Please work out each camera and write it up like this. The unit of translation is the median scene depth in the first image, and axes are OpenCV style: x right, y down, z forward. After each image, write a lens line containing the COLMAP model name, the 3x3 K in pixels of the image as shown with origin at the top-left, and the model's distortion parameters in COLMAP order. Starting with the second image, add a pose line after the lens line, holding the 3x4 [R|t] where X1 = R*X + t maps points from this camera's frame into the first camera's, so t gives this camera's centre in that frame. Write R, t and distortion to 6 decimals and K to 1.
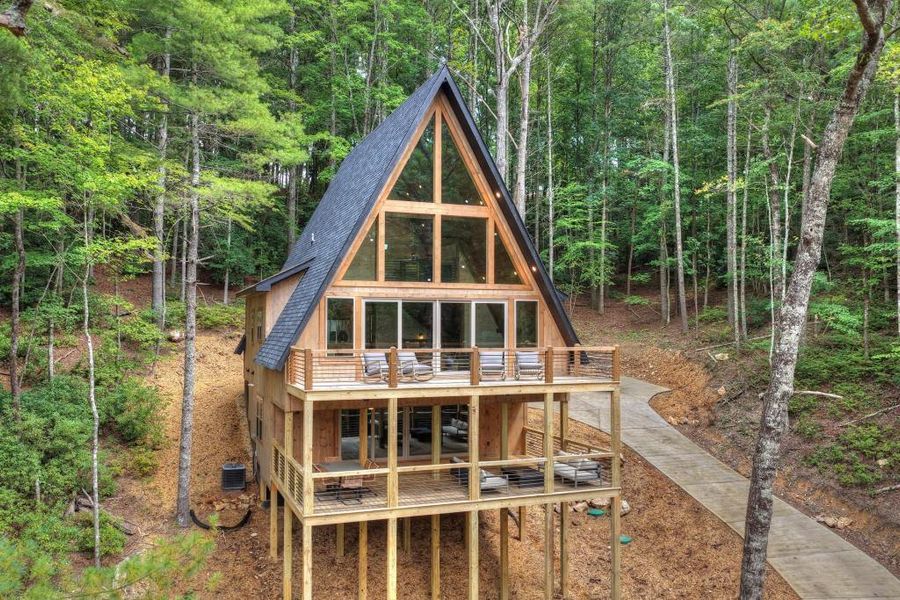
lens RADIAL K [[742.3, 0, 450.0], [0, 742.3, 300.0], [0, 0, 1]] dist [-0.003300, 0.015598]
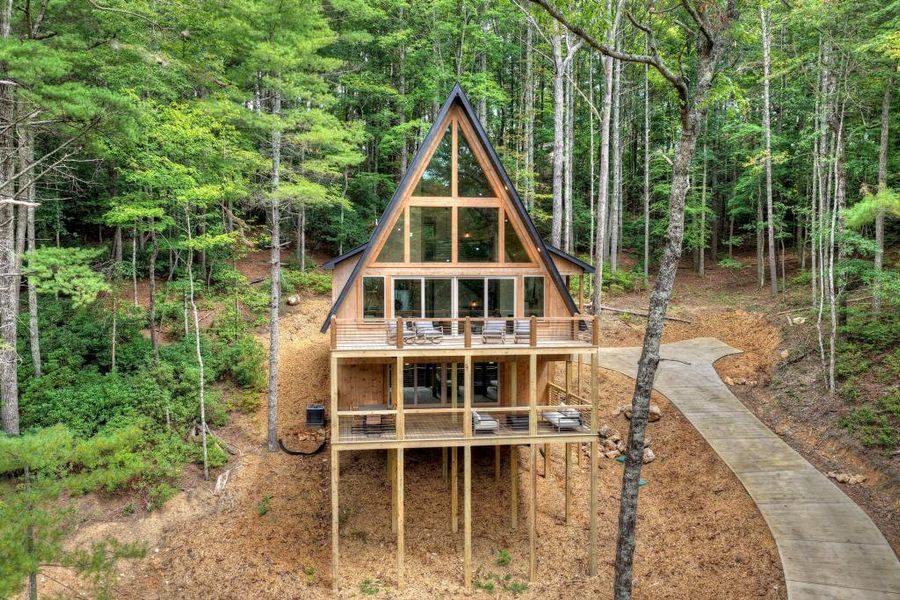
lens RADIAL K [[742.3, 0, 450.0], [0, 742.3, 300.0], [0, 0, 1]] dist [-0.003300, 0.015598]
pose [[0.974821, 0.002089, -0.222979, 0.239597], [0.011437, 0.998172, 0.059352, -0.033682], [0.222696, -0.060407, 0.973015, -0.186500]]
